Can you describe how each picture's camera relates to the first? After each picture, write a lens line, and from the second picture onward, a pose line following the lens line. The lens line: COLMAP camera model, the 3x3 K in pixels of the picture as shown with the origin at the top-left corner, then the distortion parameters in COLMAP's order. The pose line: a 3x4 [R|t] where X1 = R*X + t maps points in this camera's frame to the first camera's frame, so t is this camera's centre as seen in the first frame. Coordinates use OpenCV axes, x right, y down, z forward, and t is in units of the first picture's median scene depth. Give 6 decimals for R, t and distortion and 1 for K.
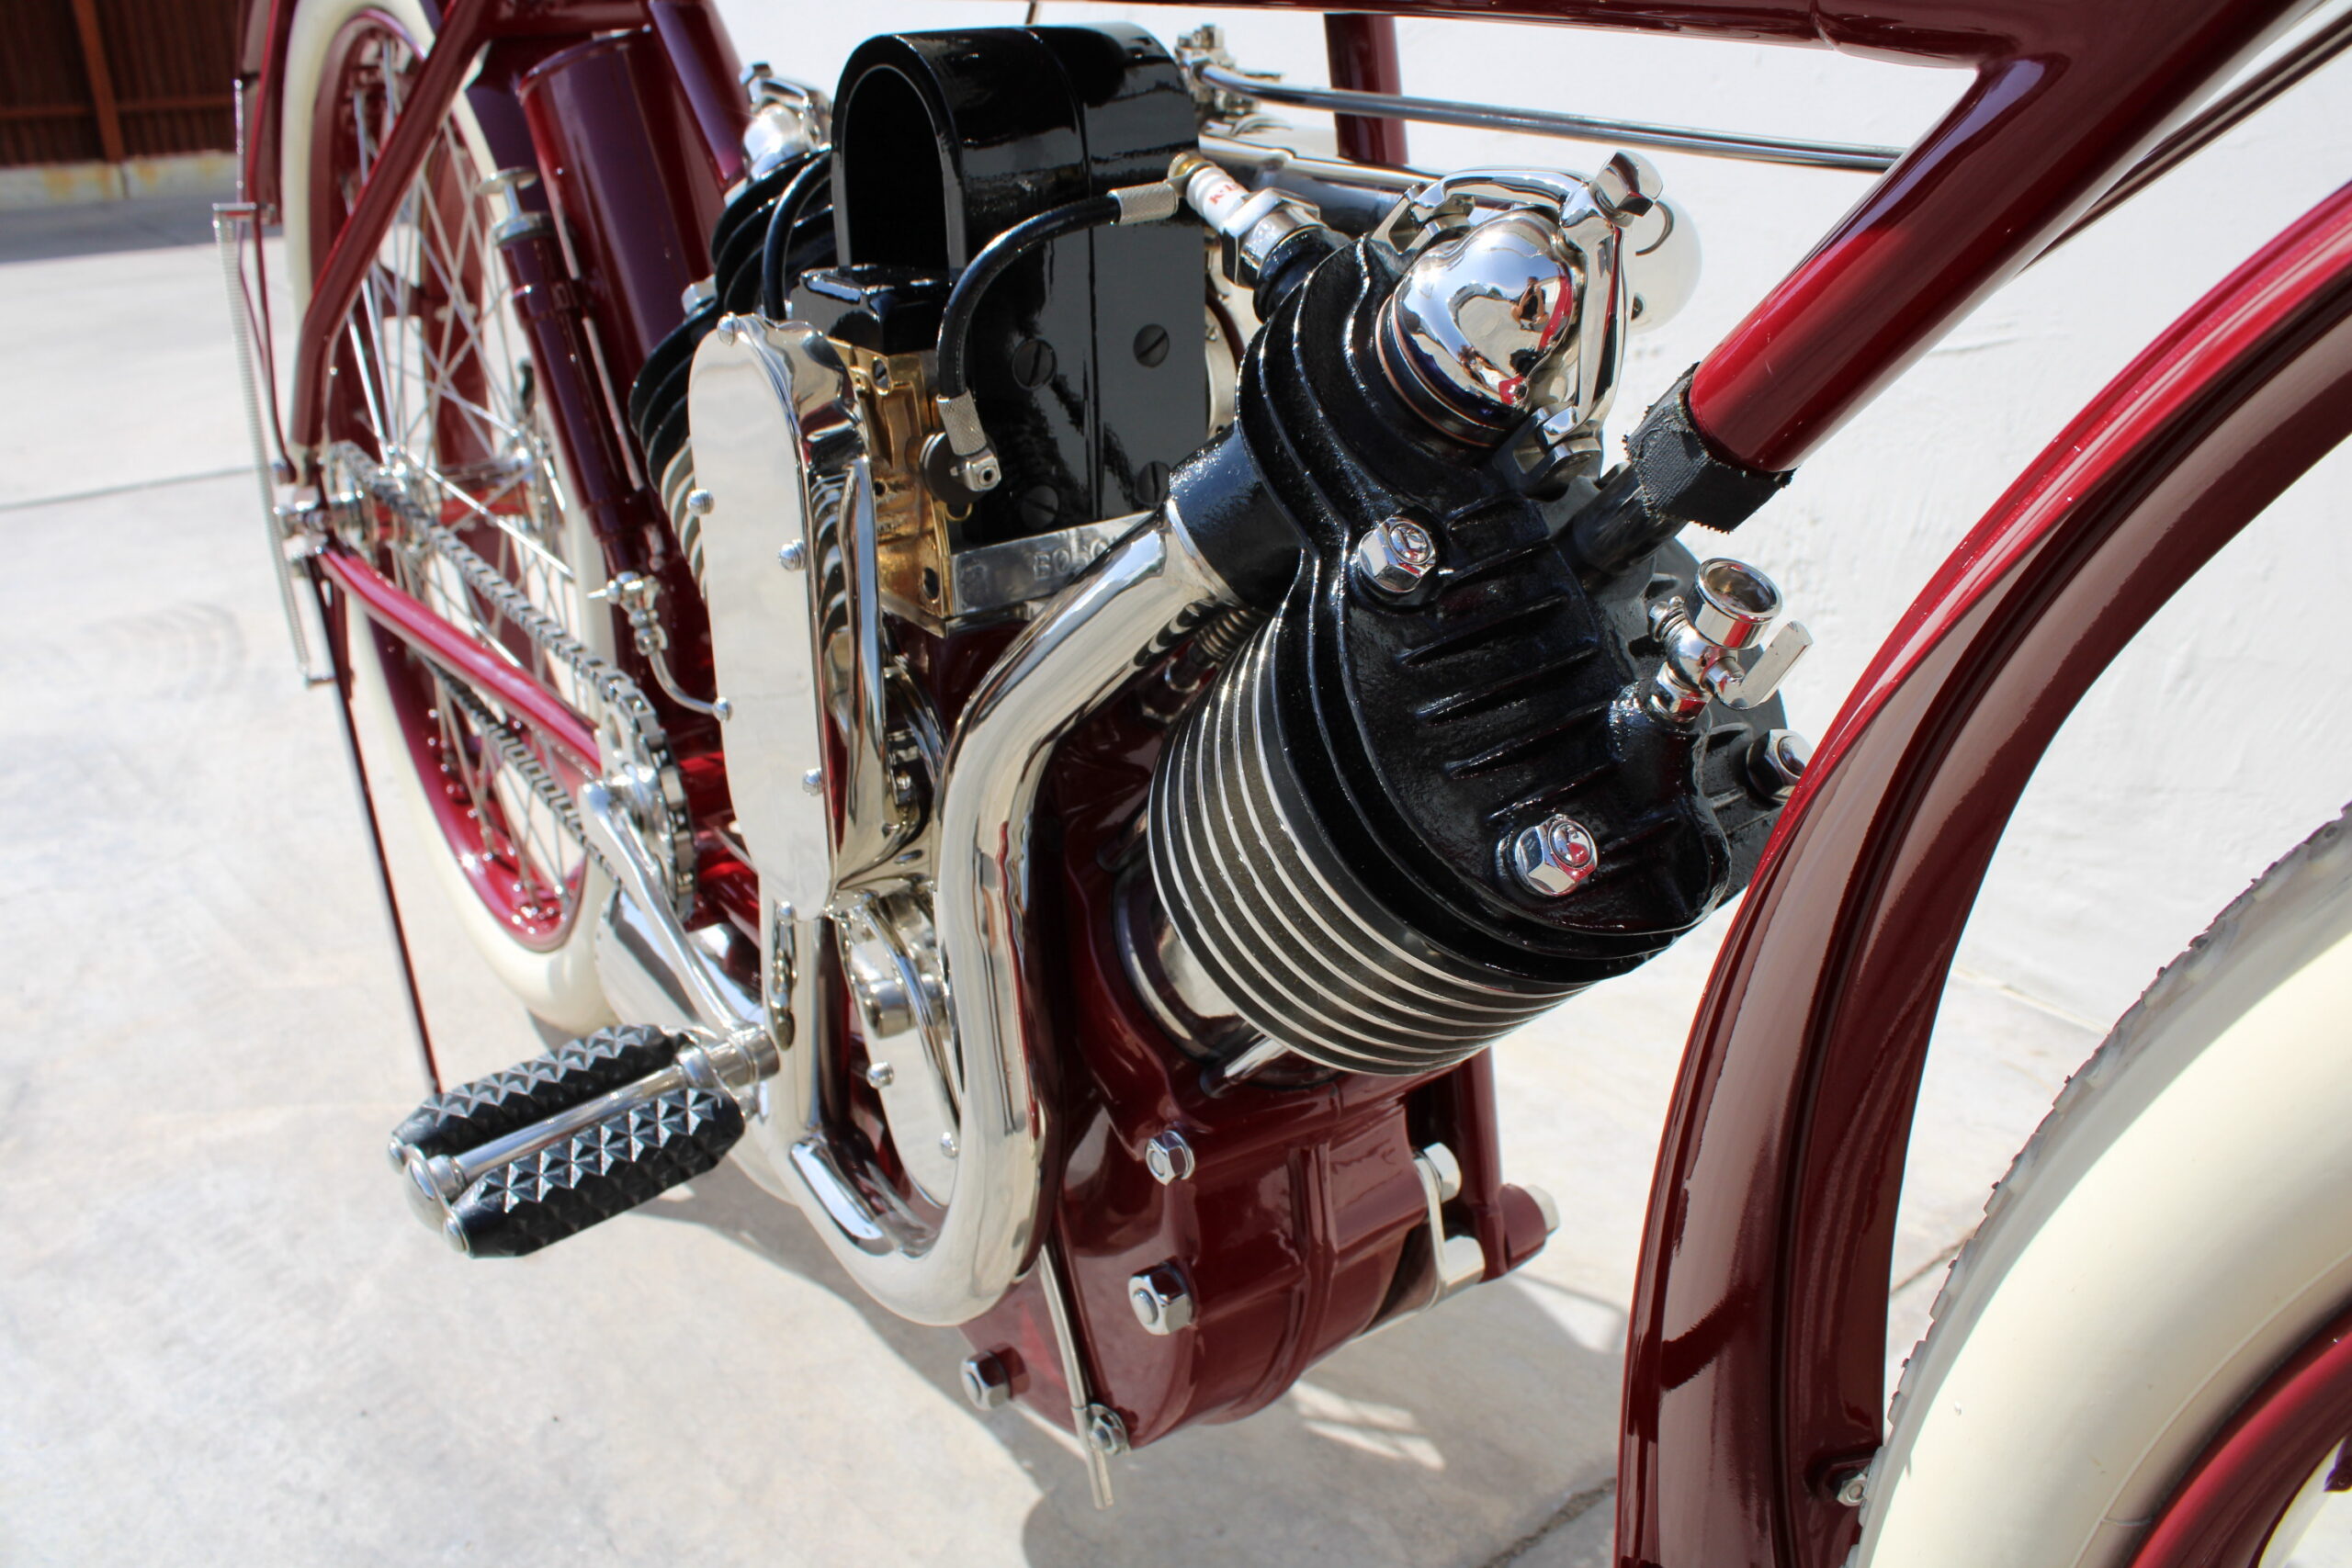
lens RADIAL K [[1935.8, 0, 1146.9], [0, 1935.8, 791.8], [0, 0, 1]] dist [-0.182304, 0.160865]
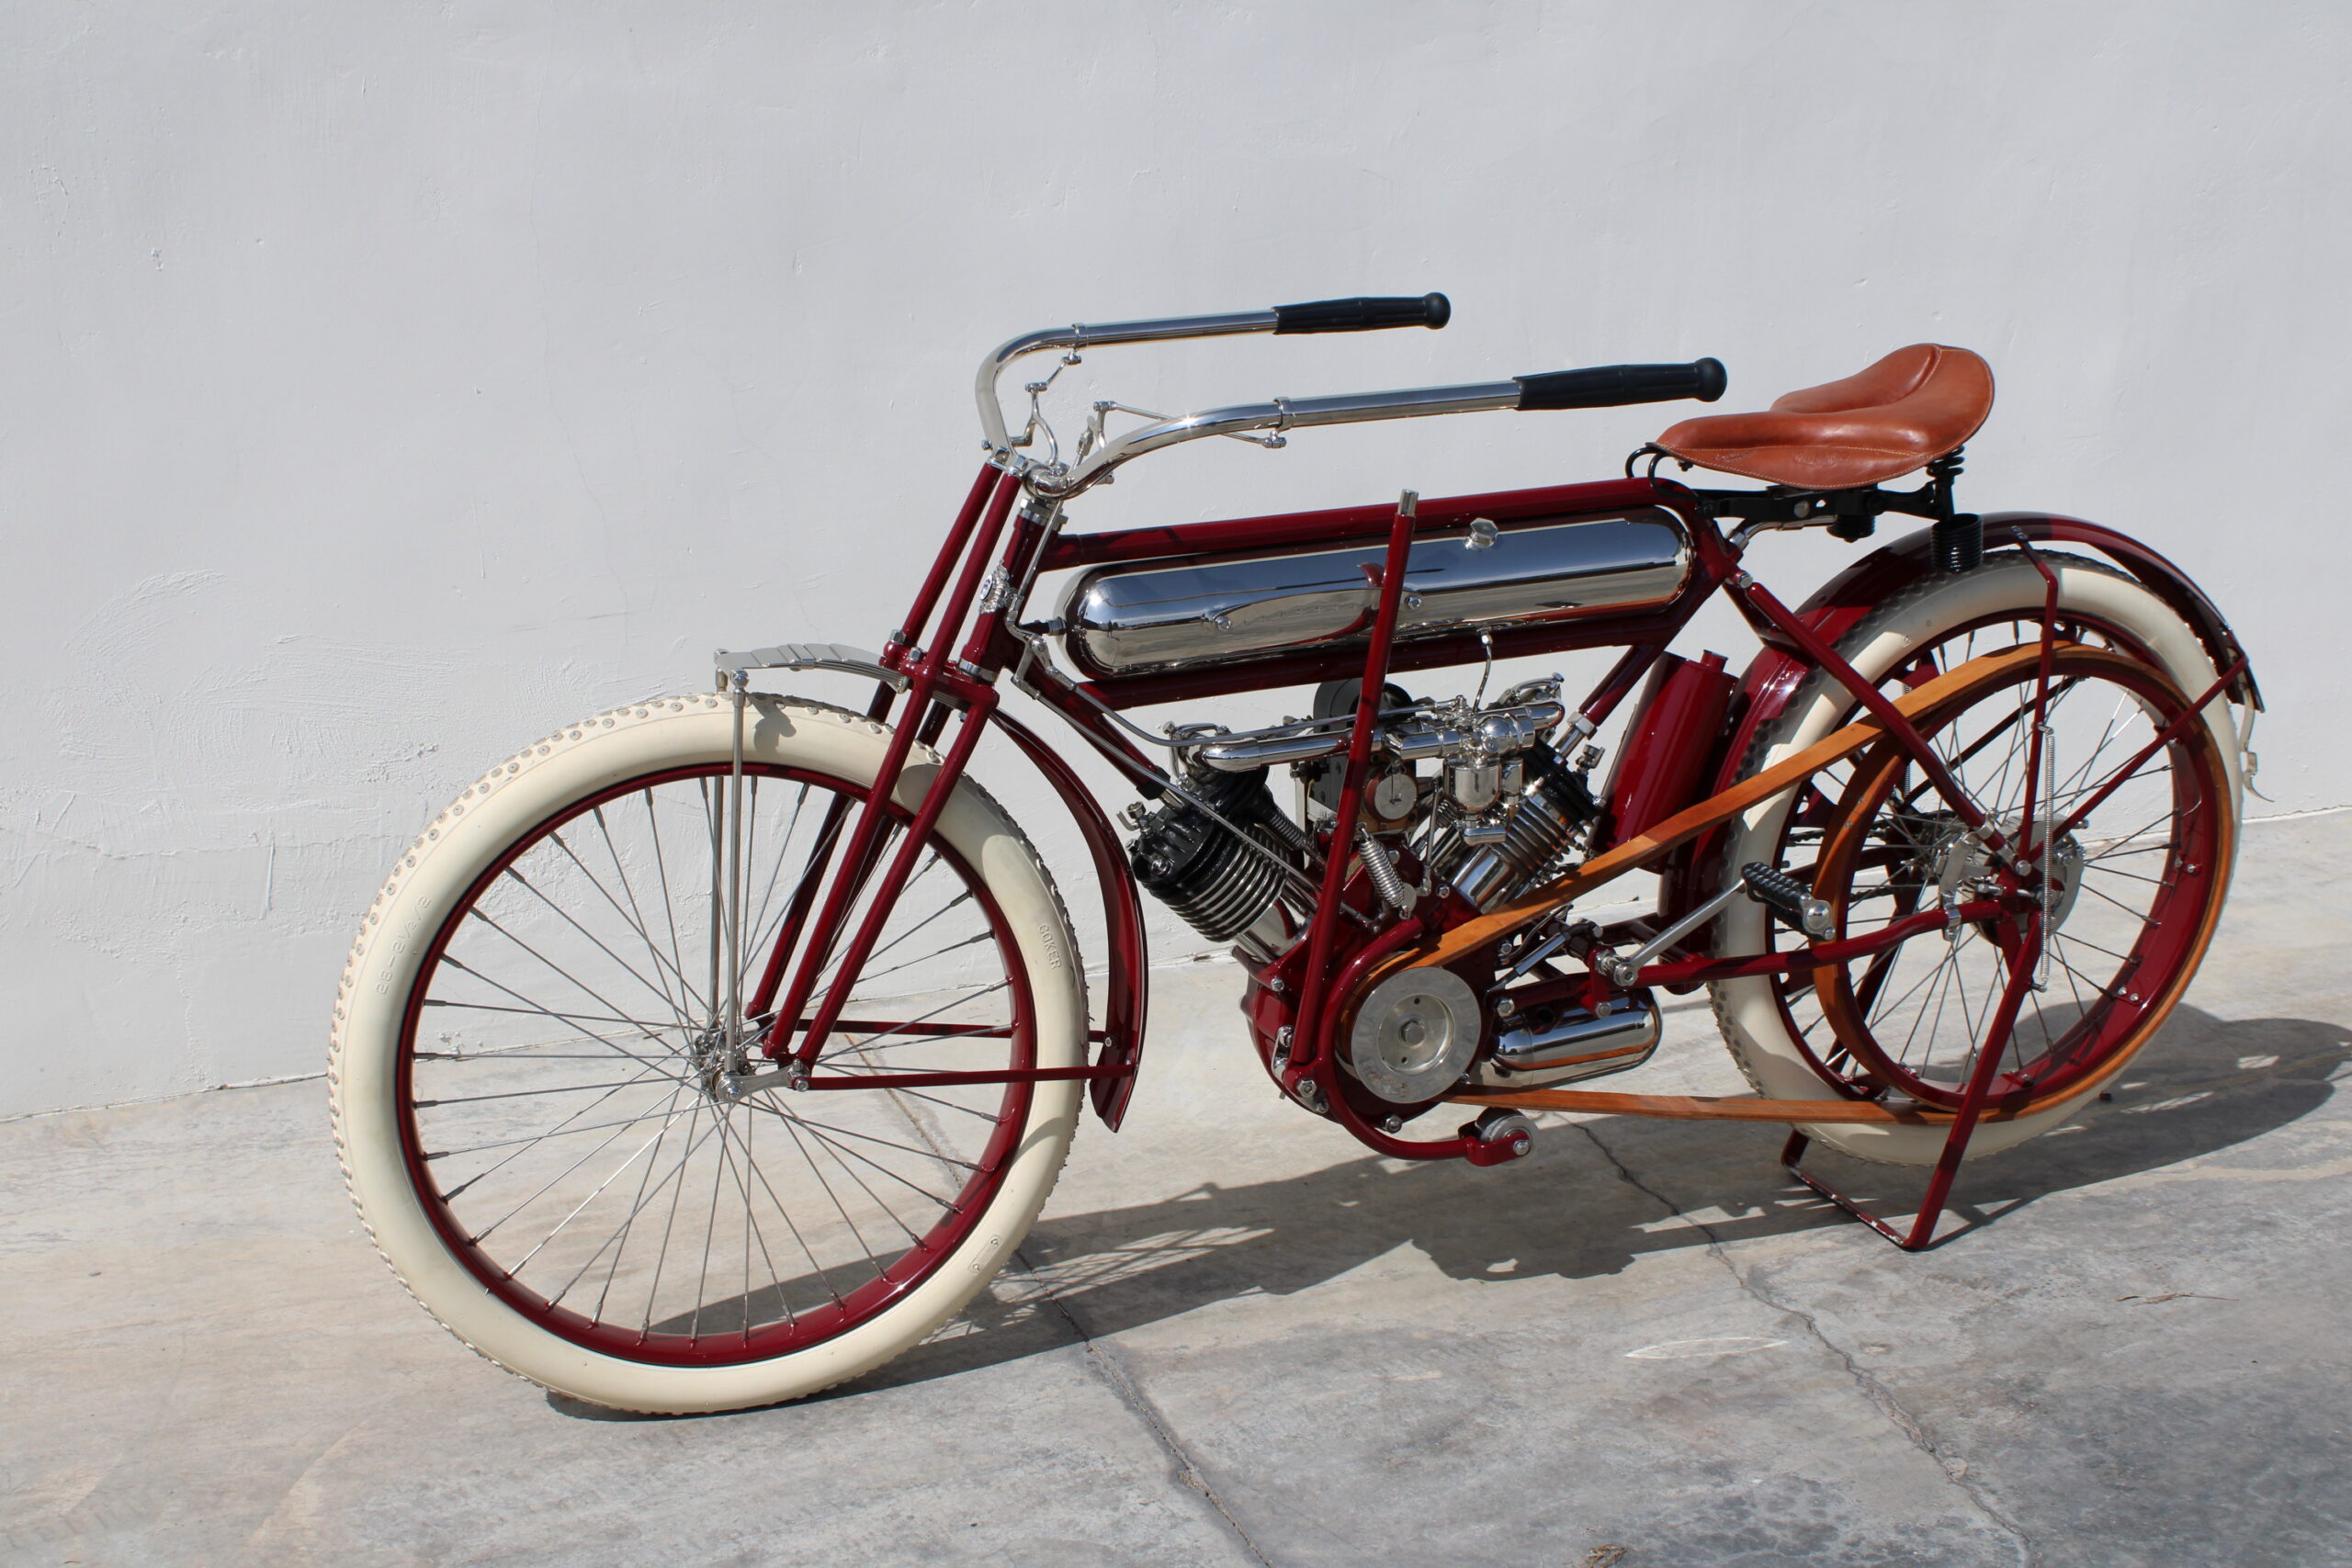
lens RADIAL K [[2774.4, 0, 1162.8], [0, 2774.4, 775.1], [0, 0, 1]] dist [-0.109318, 0.160117]
pose [[0.246610, -0.237619, 0.939532, -2.732199], [0.359771, 0.922641, 0.138914, -0.474681], [-0.899860, 0.303759, 0.313021, -0.457953]]
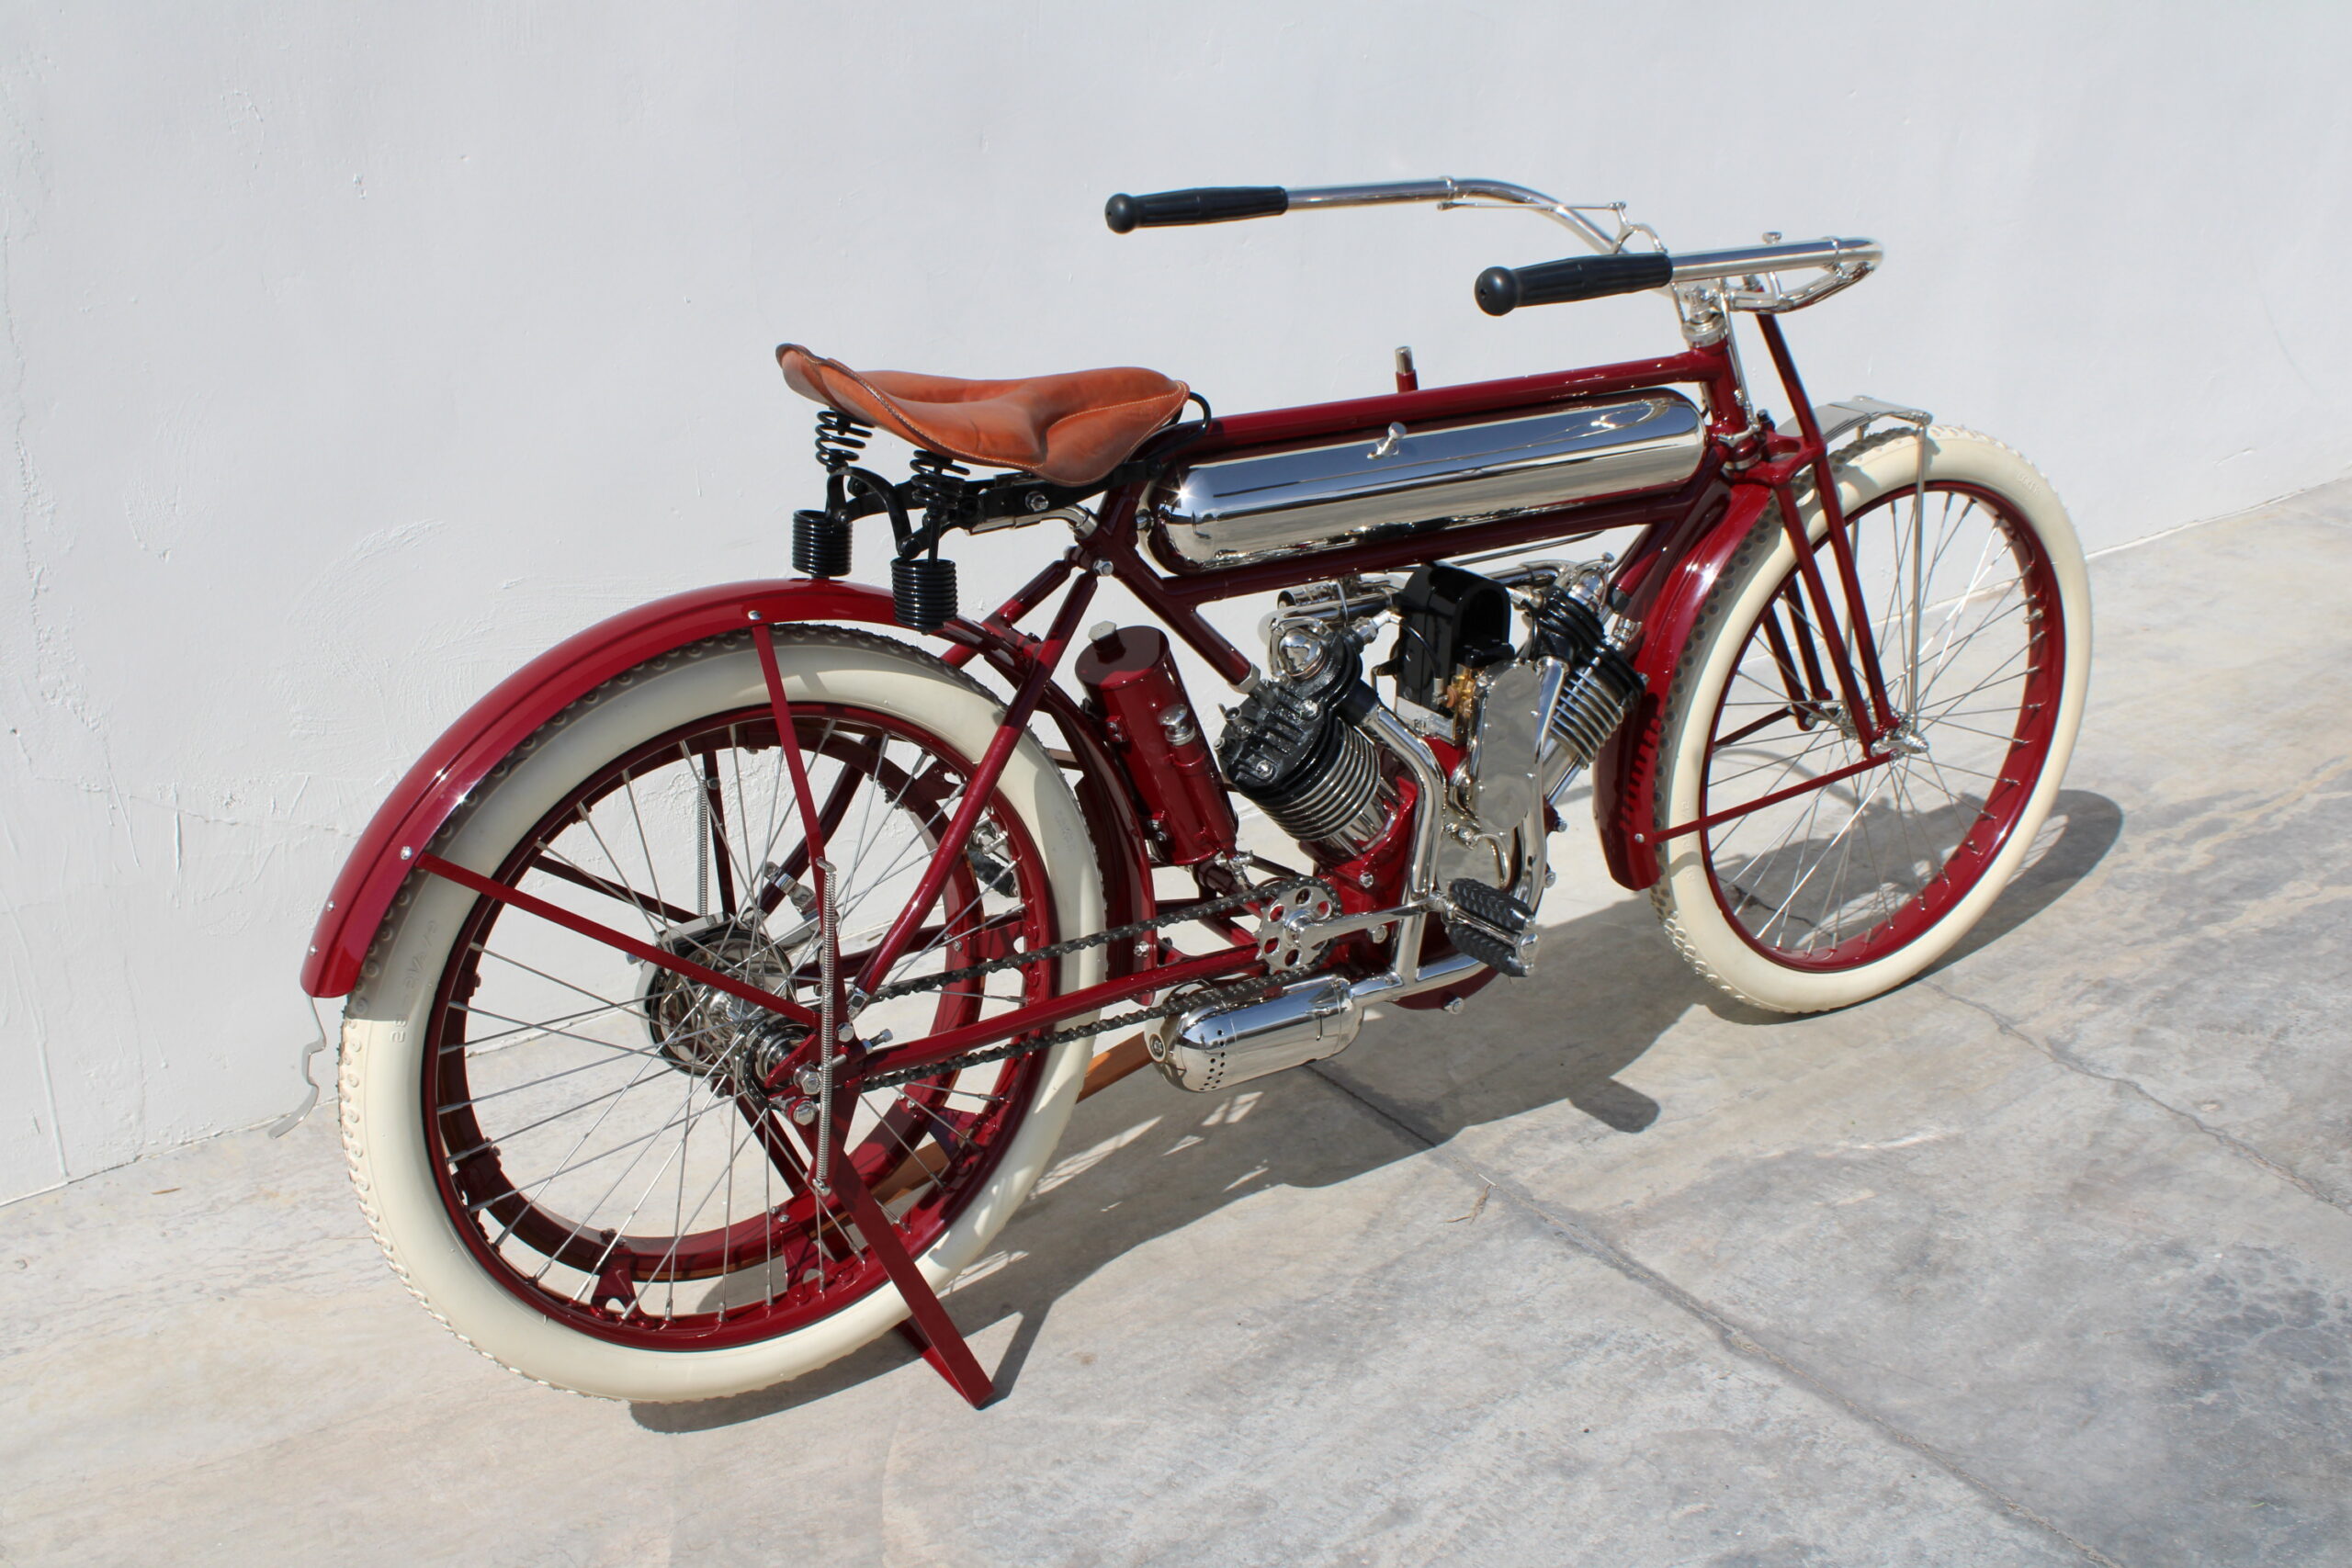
lens RADIAL K [[2416.9, 0, 1152.0], [0, 2416.9, 780.9], [0, 0, 1]] dist [-0.136882, 0.162028]
pose [[0.022025, -0.356065, 0.934202, -2.408573], [0.405977, 0.857103, 0.317108, -0.938357], [-0.913618, 0.372280, 0.163431, 0.506051]]
